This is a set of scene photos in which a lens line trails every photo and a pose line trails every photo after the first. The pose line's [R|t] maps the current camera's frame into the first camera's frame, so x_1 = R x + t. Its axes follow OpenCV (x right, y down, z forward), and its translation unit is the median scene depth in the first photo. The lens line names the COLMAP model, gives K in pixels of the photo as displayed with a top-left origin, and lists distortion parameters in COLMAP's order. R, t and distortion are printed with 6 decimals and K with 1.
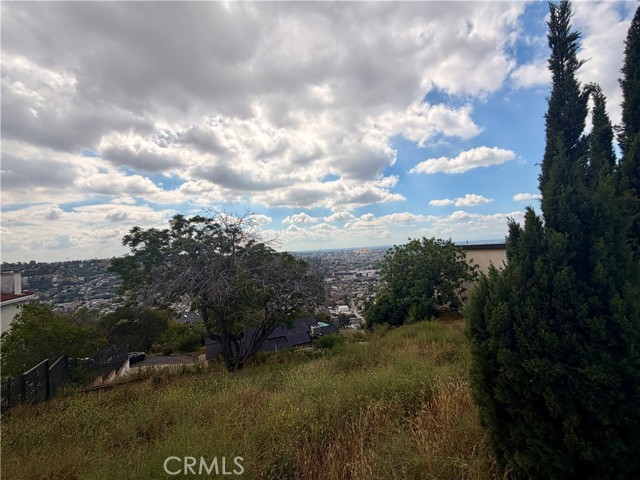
lens RADIAL K [[281.2, 0, 322.4], [0, 281.2, 242.0], [0, 0, 1]] dist [-0.000391, -0.000679]
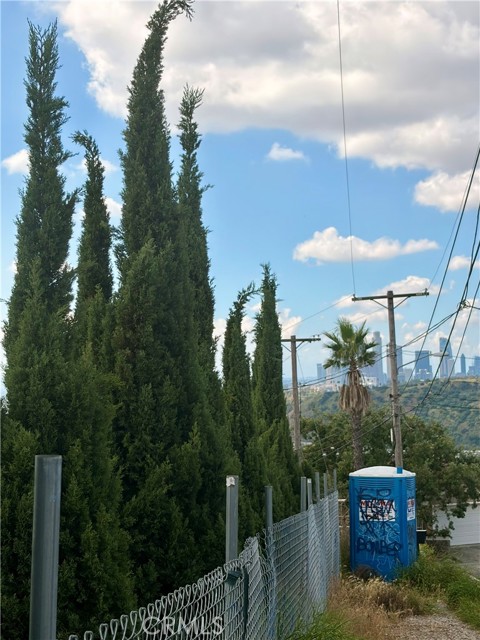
lens RADIAL K [[1165.8, 0, 237.4], [0, 1165.8, 316.5], [0, 0, 1]] dist [0.149698, 0.000000]
pose [[0.634053, 0.080076, 0.769132, -0.767893], [-0.026580, 0.996293, -0.081814, -0.073856], [-0.772832, 0.031431, 0.633832, -0.881724]]
